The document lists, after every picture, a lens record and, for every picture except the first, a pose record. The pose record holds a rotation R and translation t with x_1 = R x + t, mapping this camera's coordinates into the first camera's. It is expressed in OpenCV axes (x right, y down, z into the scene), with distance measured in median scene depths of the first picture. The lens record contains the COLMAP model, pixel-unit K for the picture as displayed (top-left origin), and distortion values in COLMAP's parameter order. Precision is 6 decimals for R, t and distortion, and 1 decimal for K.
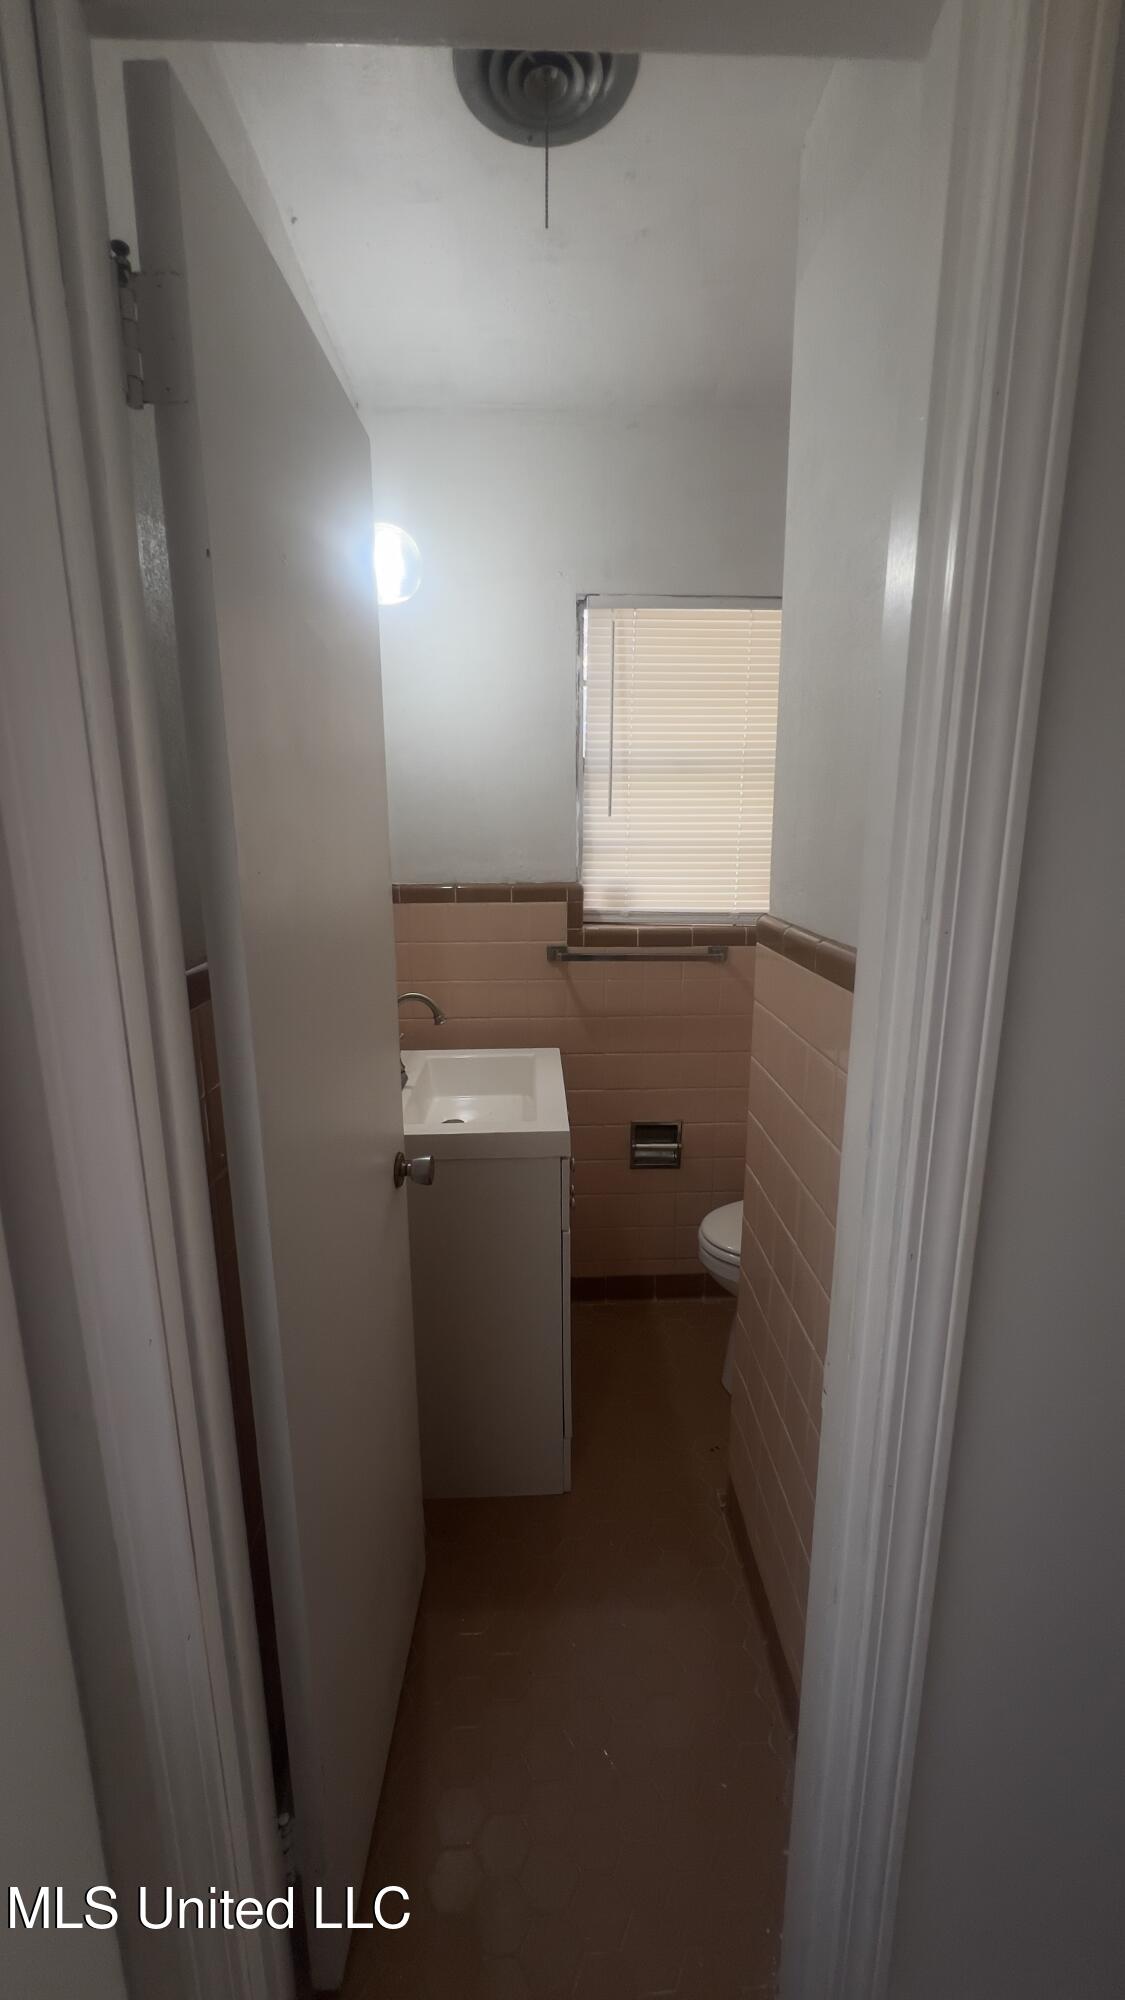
lens RADIAL K [[809.0, 0, 559.3], [0, 809.0, 1014.2], [0, 0, 1]] dist [0.003141, 0.000031]
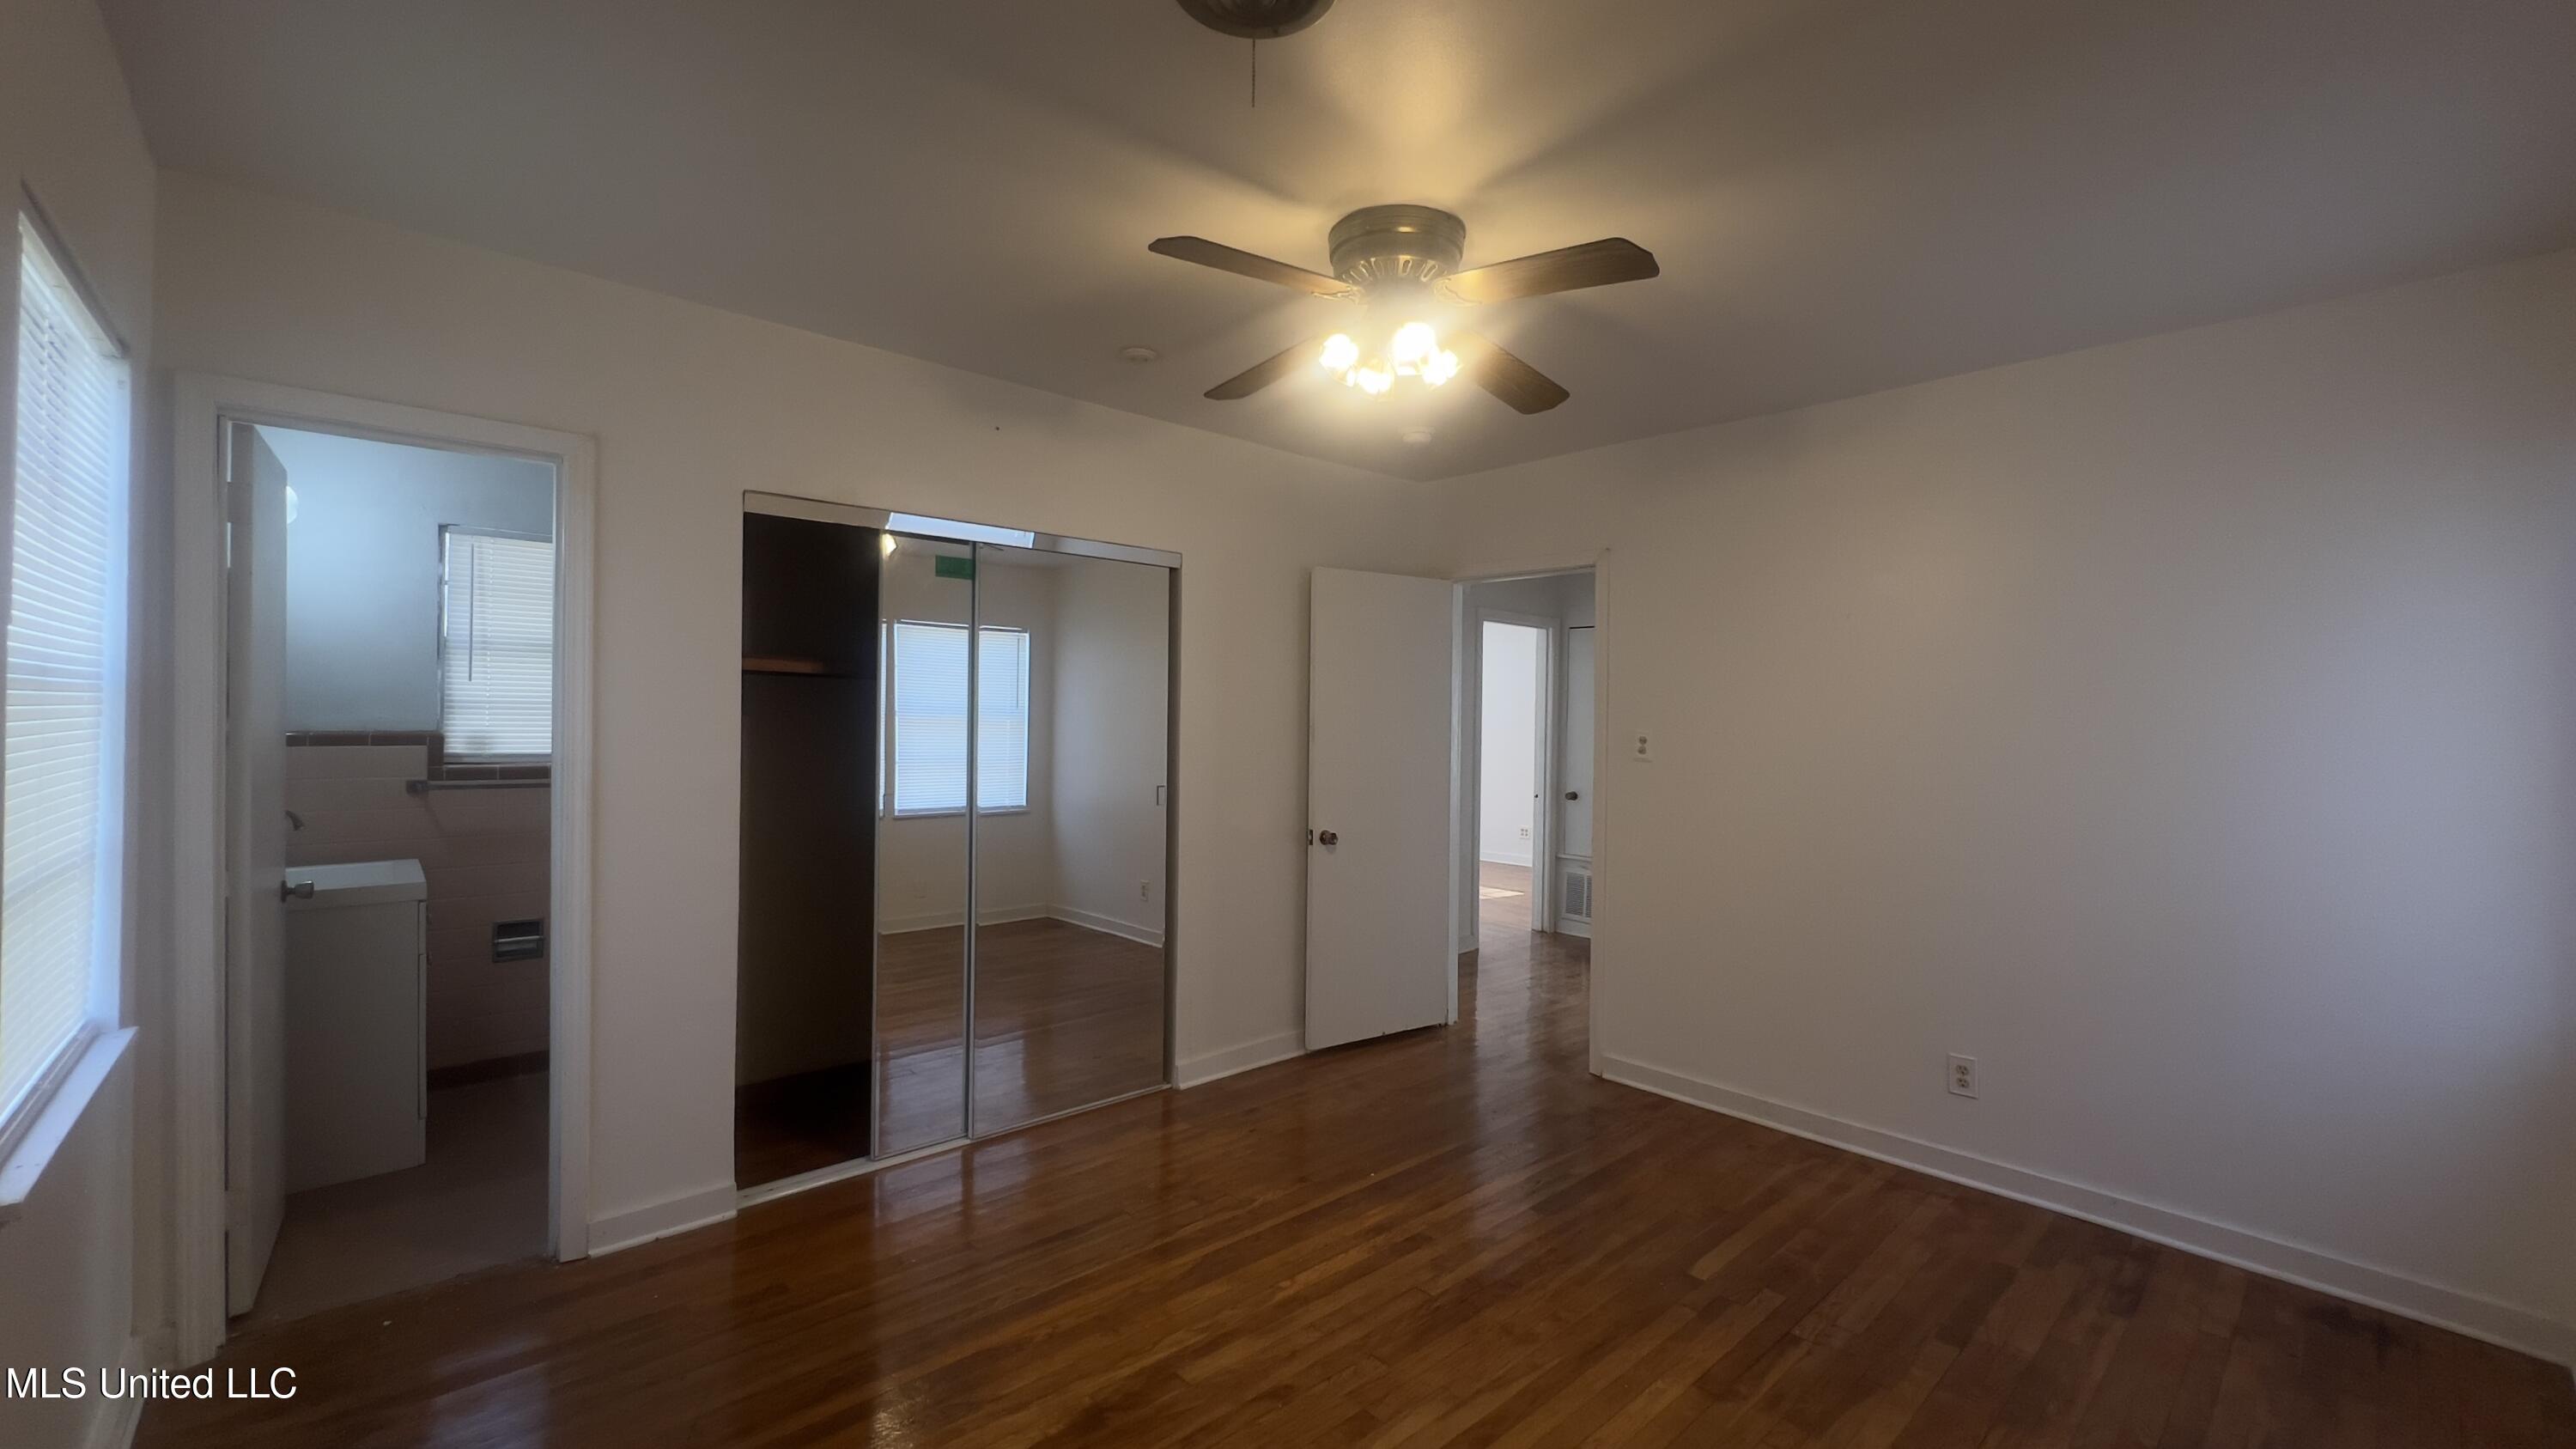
lens RADIAL K [[1028.5, 0, 1270.7], [0, 1028.5, 727.0], [0, 0, 1]] dist [0.000765, 0.000176]
pose [[0.773493, 0.008166, 0.633752, 0.009356], [0.122964, 0.978985, -0.162692, 0.255522], [-0.621762, 0.203770, 0.756234, -1.039047]]
